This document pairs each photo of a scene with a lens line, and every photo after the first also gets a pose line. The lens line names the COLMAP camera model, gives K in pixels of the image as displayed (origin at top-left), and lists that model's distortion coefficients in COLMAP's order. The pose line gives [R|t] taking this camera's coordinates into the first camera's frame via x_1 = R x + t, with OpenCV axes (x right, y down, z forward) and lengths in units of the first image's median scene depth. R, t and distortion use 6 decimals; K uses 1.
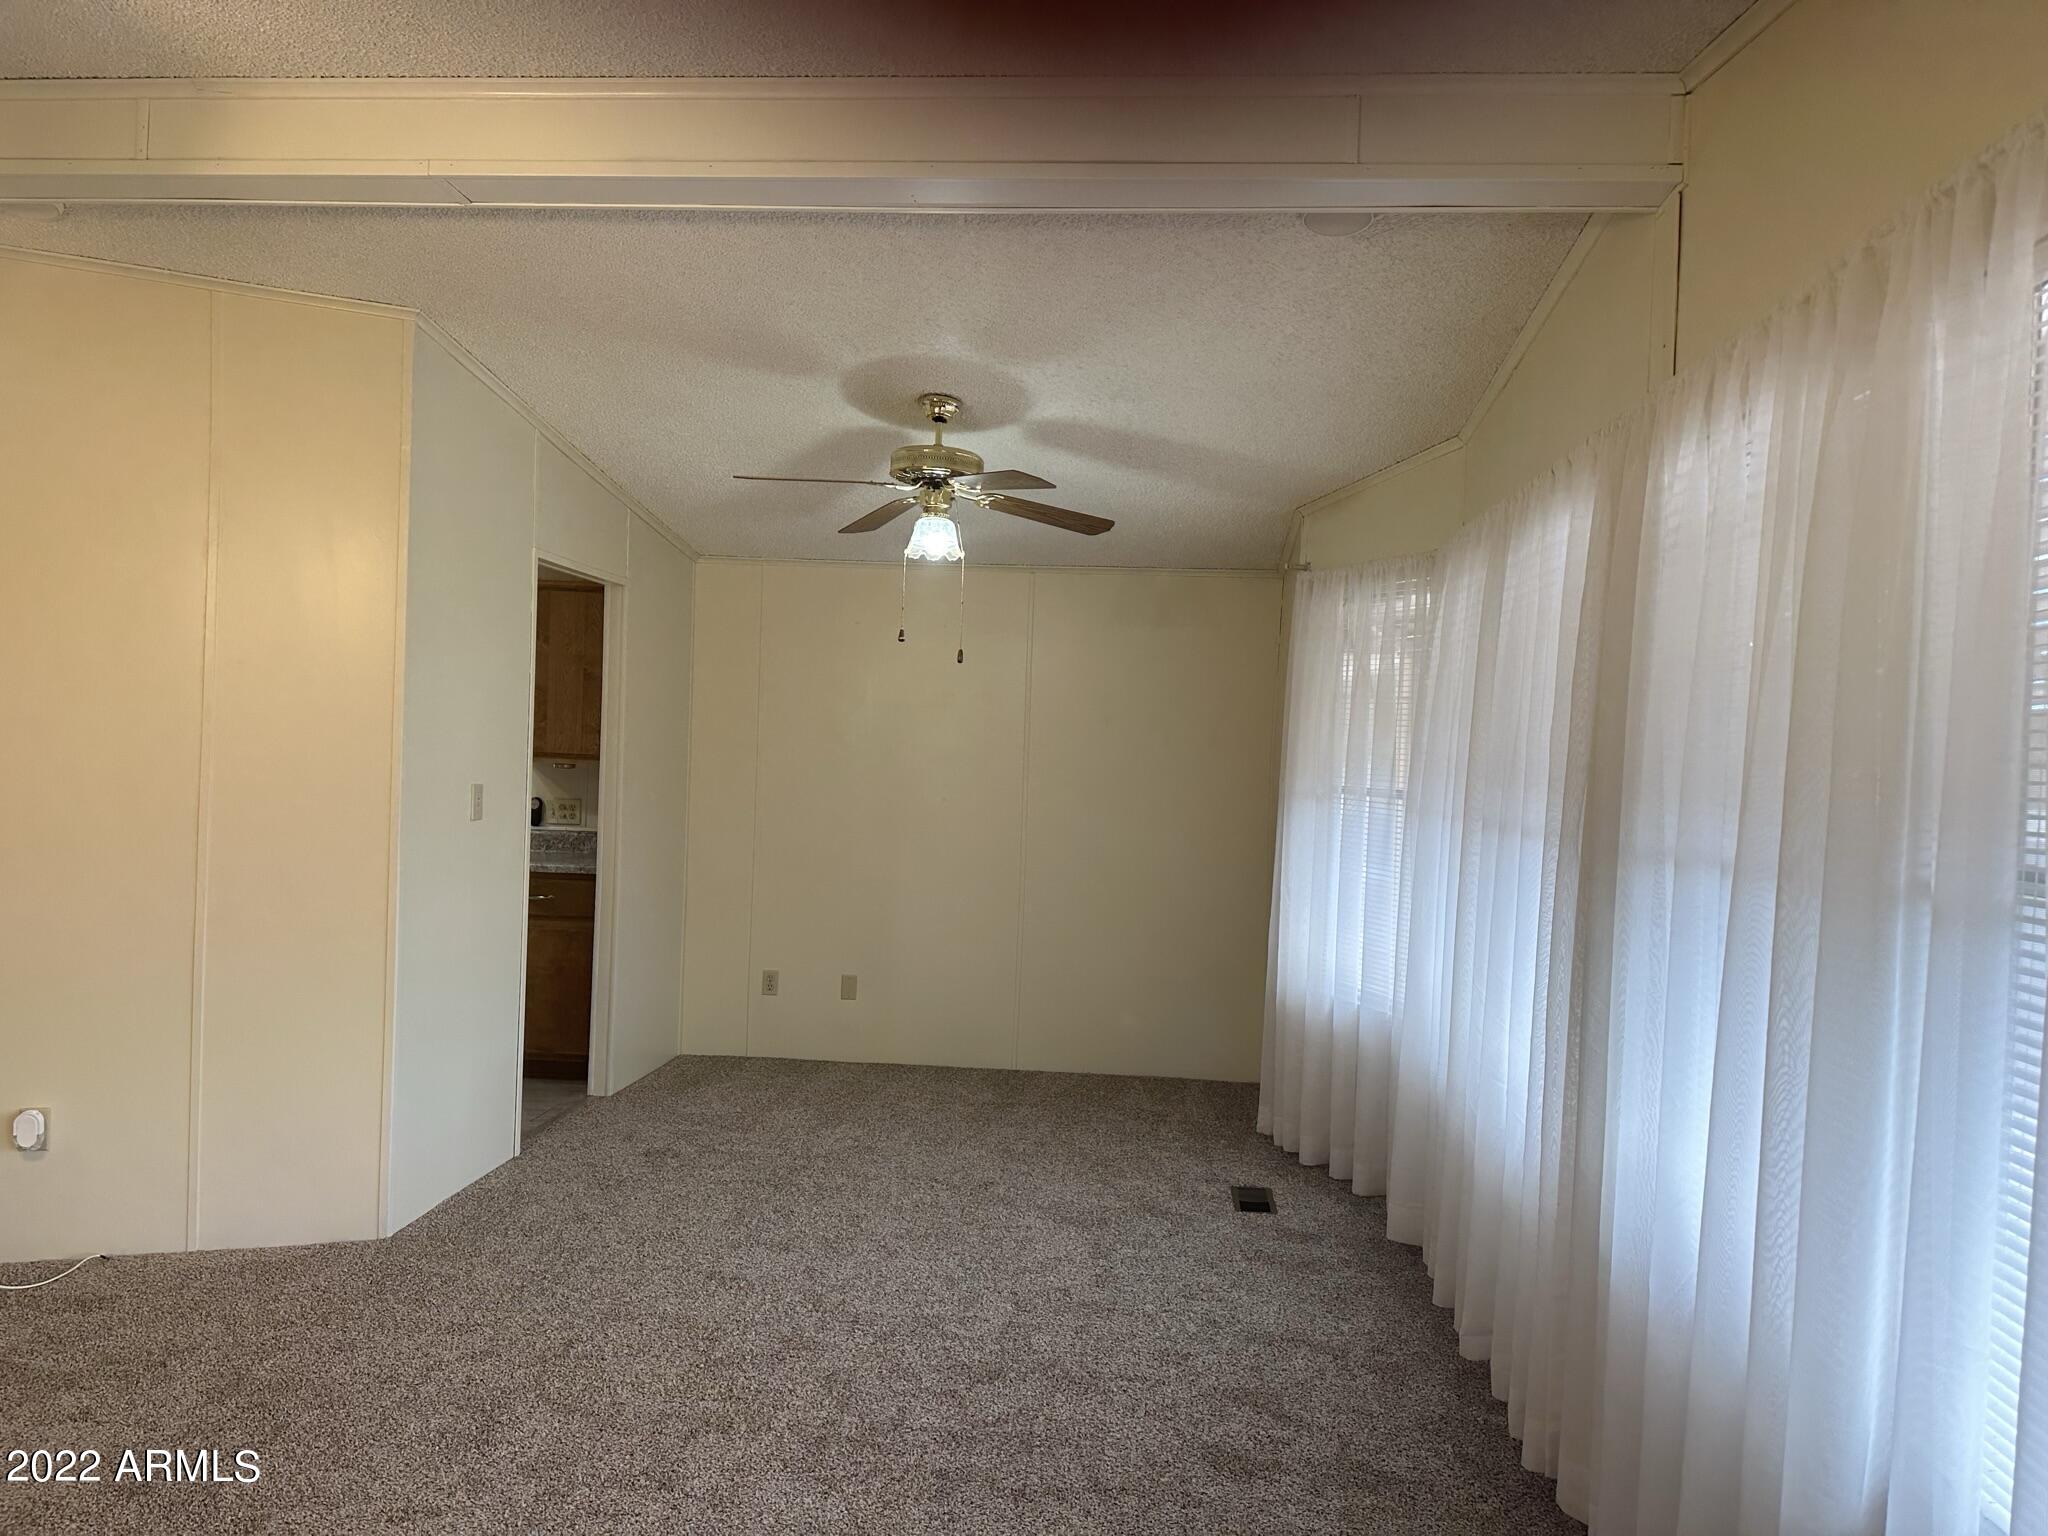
lens RADIAL K [[1419.6, 0, 1024.0], [0, 1419.6, 768.0], [0, 0, 1]] dist [0.069109, -0.073831]
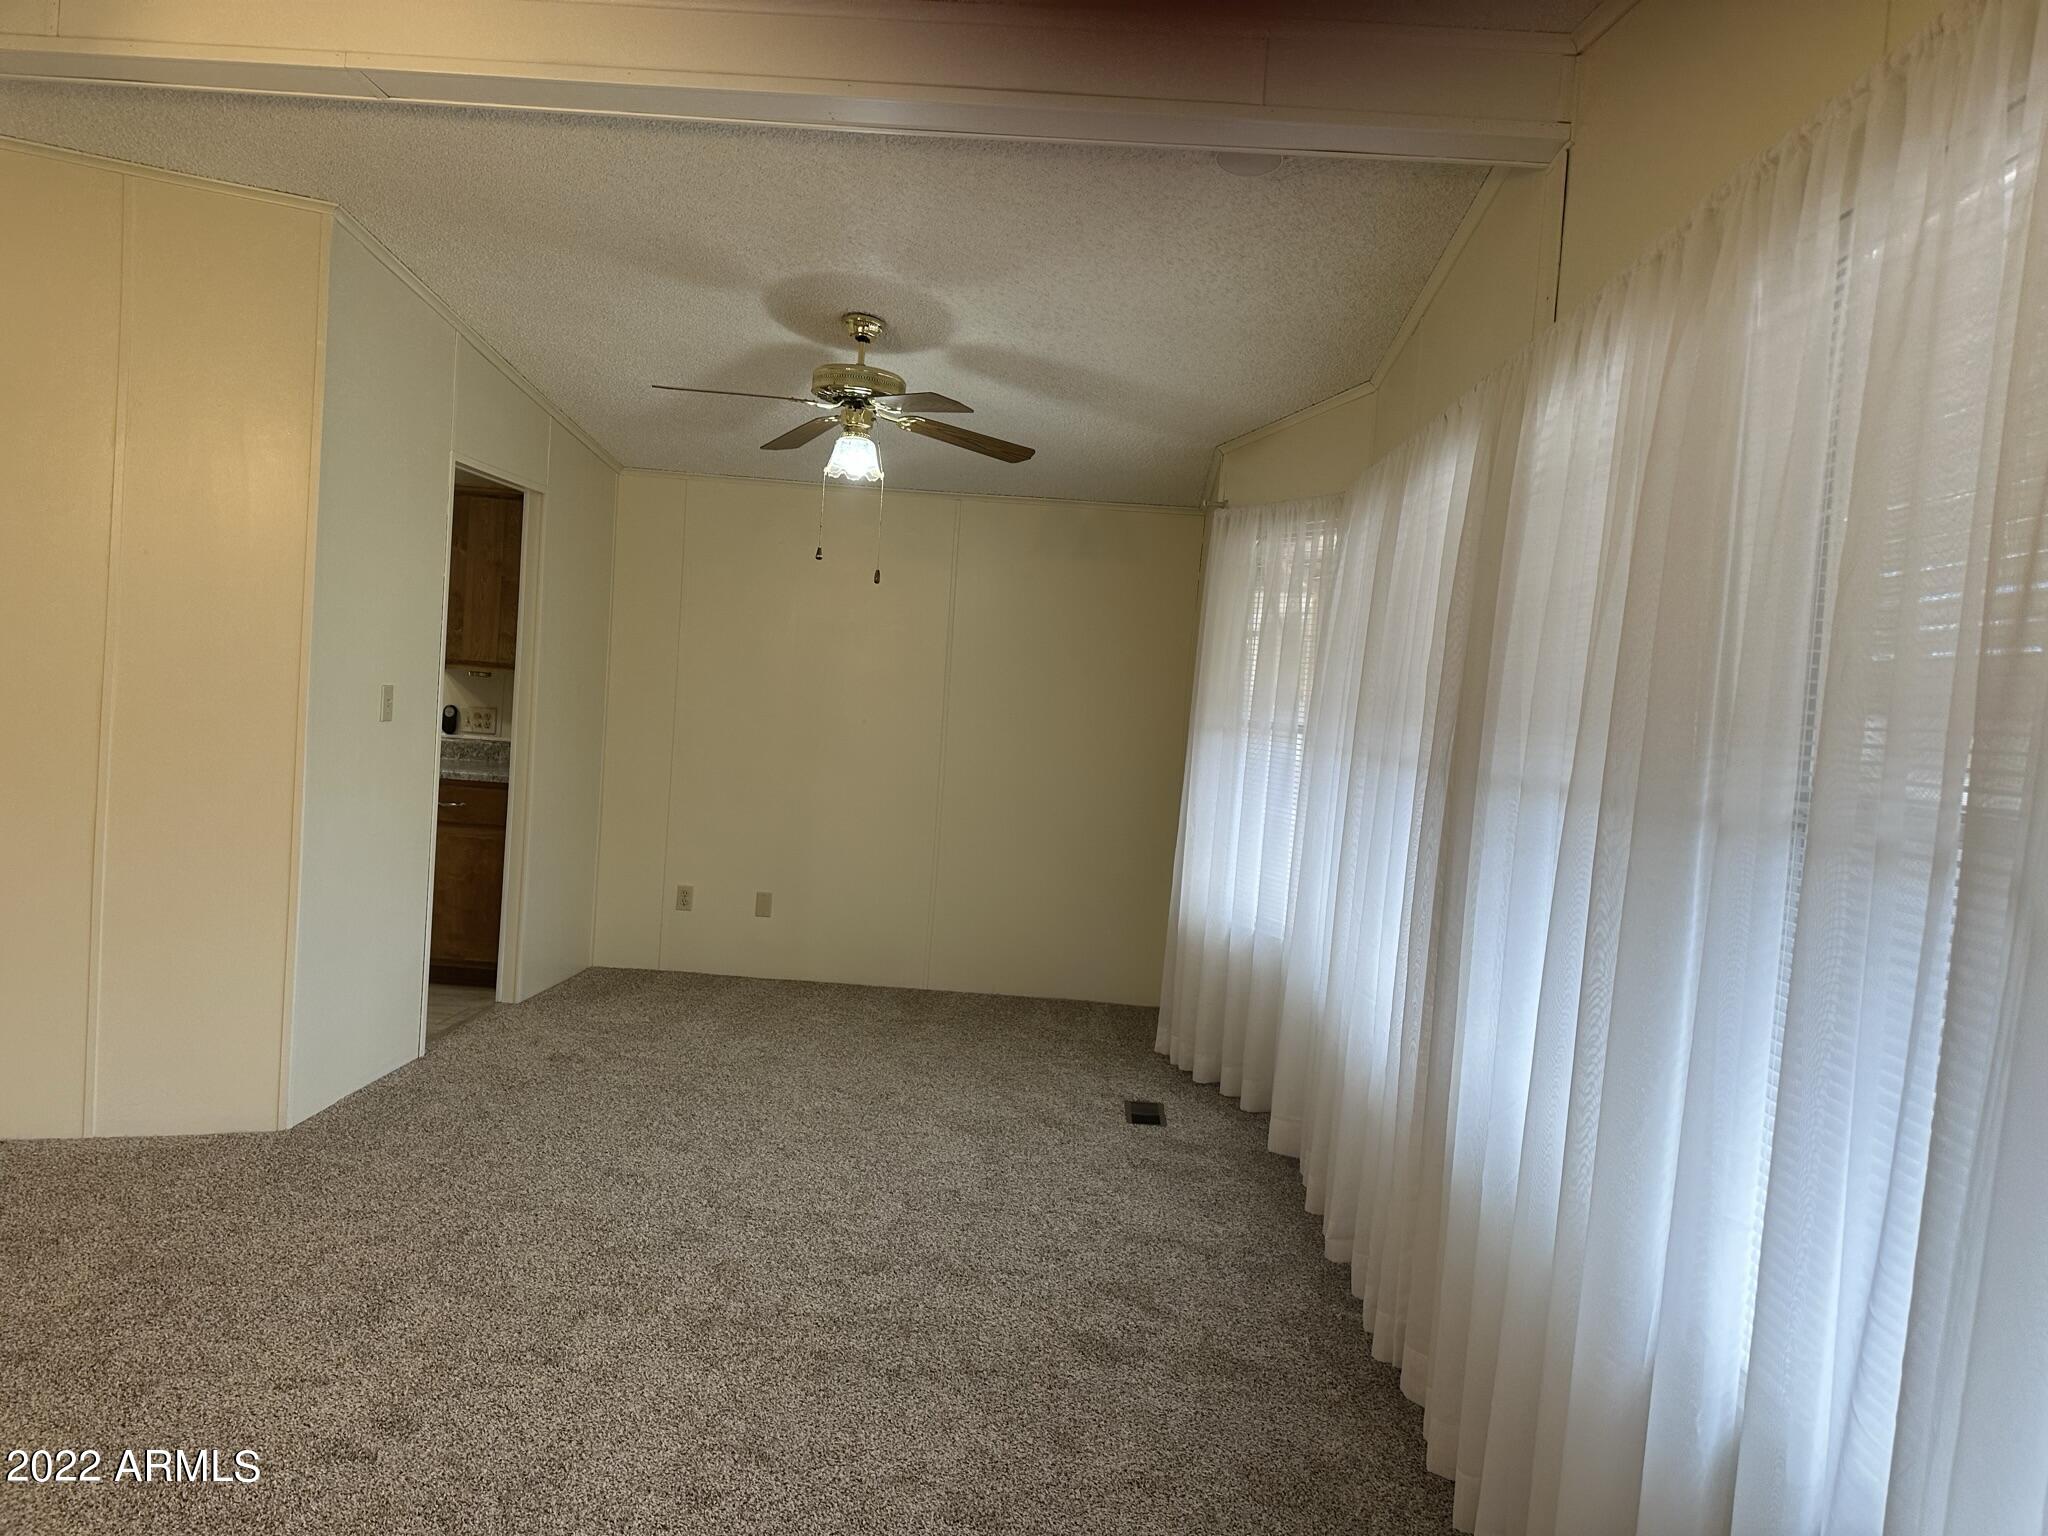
lens RADIAL K [[1430.7, 0, 1028.8], [0, 1430.7, 747.9], [0, 0, 1]] dist [0.060959, -0.065022]
pose [[0.998496, 0.032801, 0.043941, 0.025265], [-0.034083, 0.999005, 0.028754, 0.011748], [-0.042954, -0.030209, 0.998620, -0.031495]]
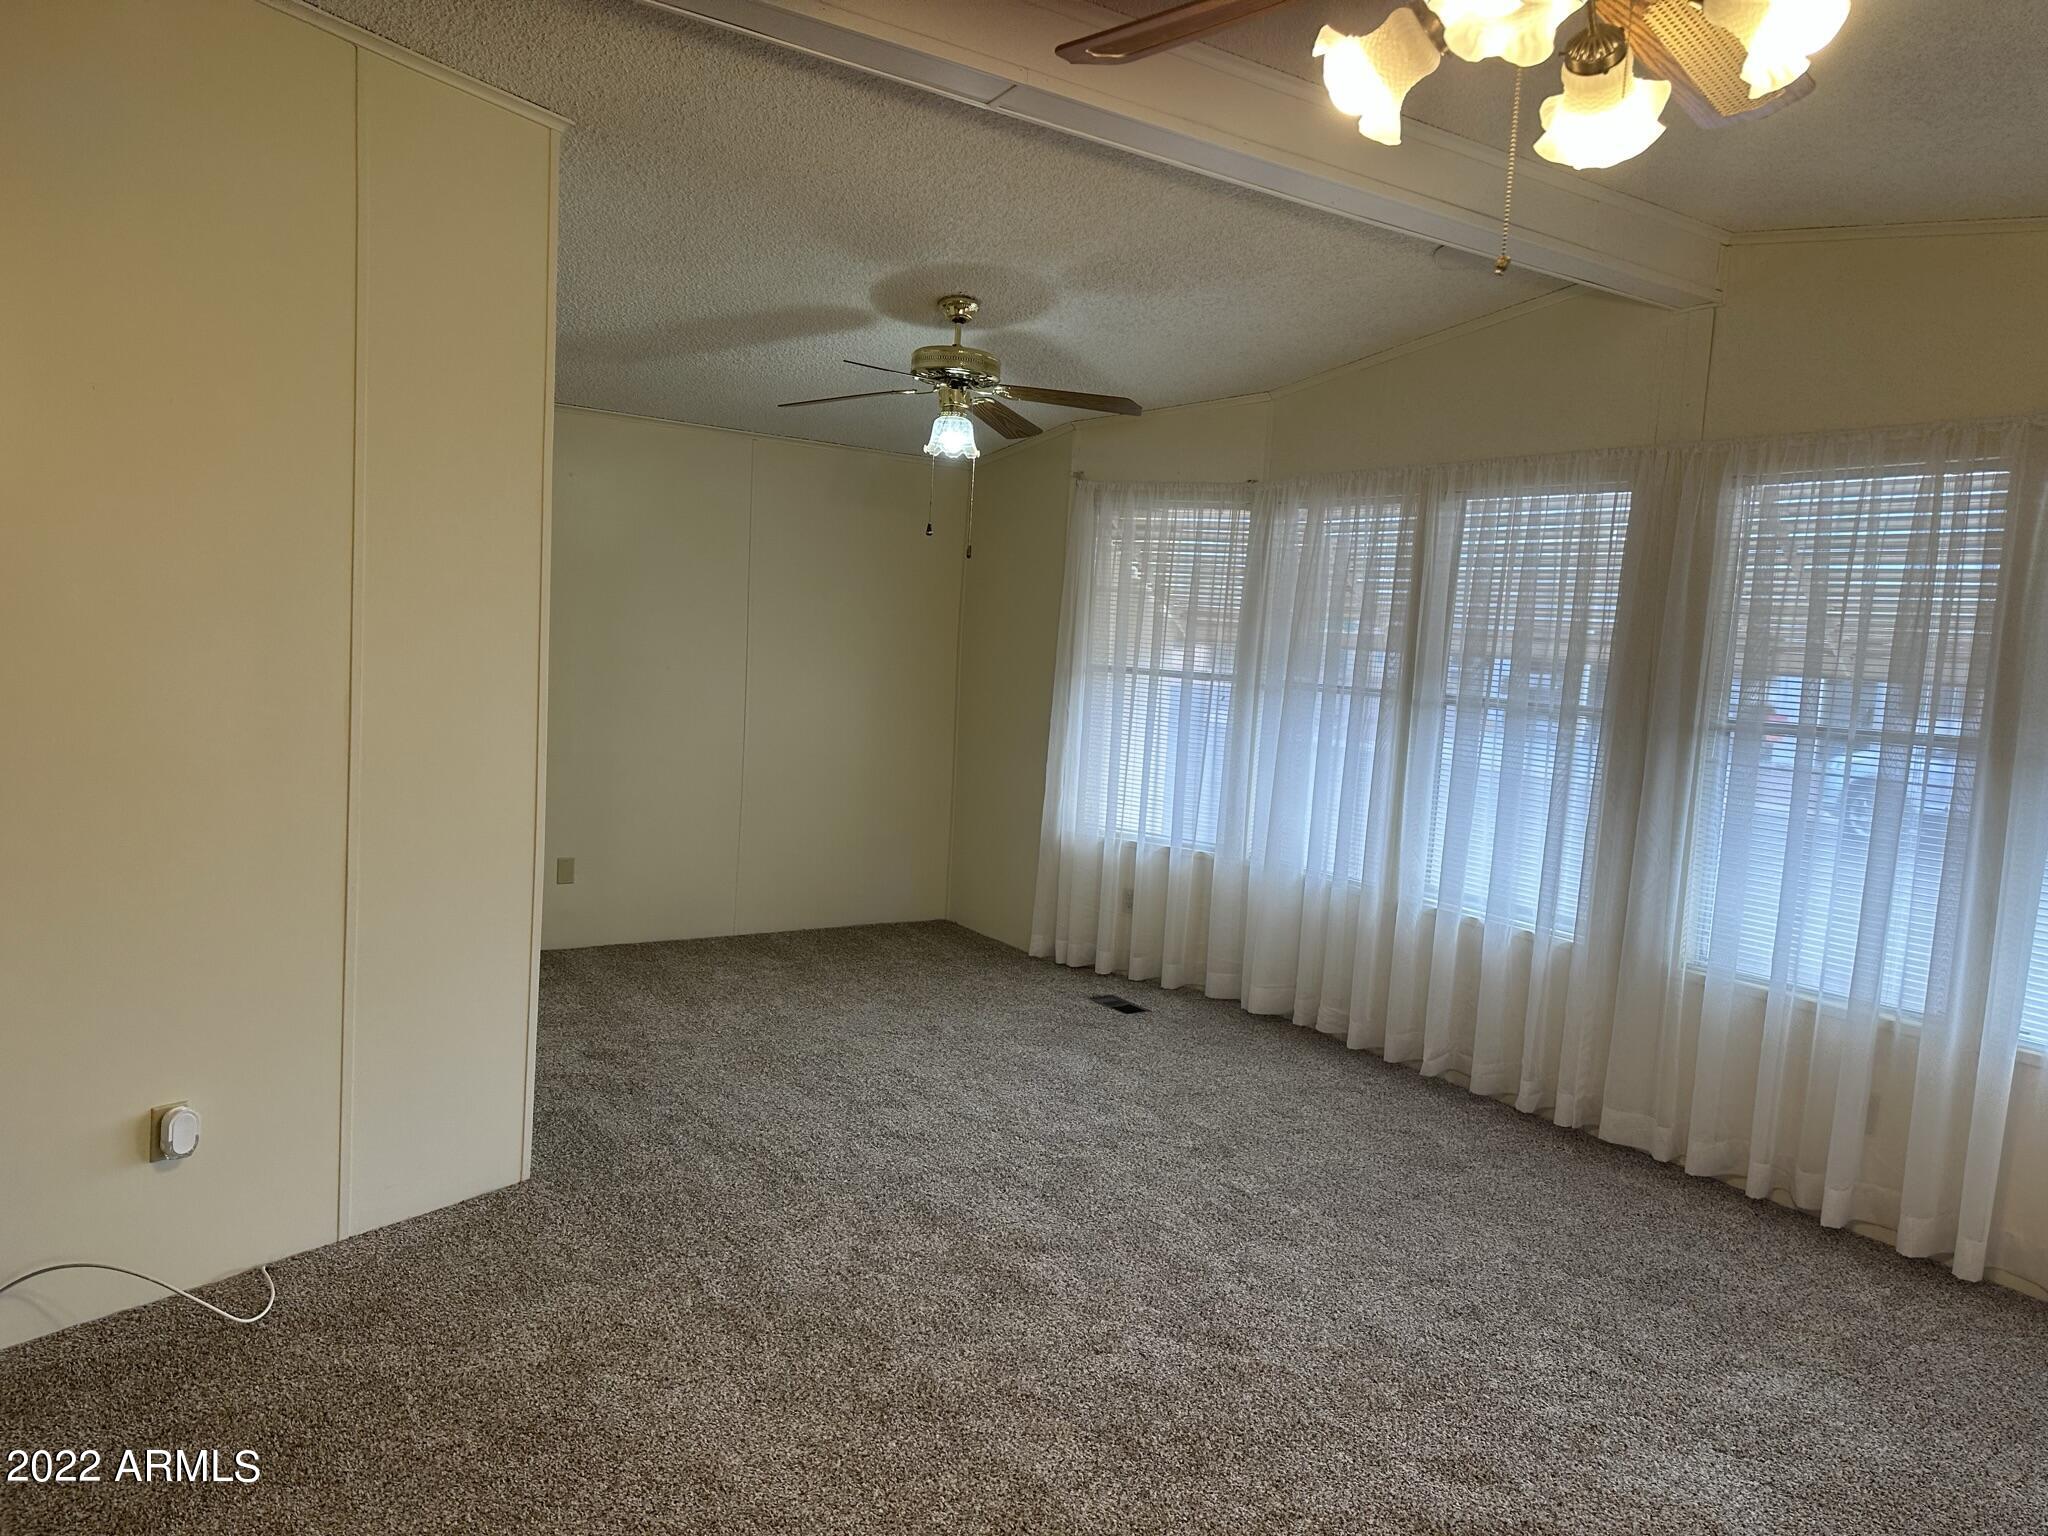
lens RADIAL K [[1430.7, 0, 1028.8], [0, 1430.7, 747.9], [0, 0, 1]] dist [0.060959, -0.065022]
pose [[0.786776, -0.035894, 0.616194, -0.766039], [-0.024198, 0.995747, 0.088900, -0.029659], [-0.616764, -0.084855, 0.782561, 0.124240]]
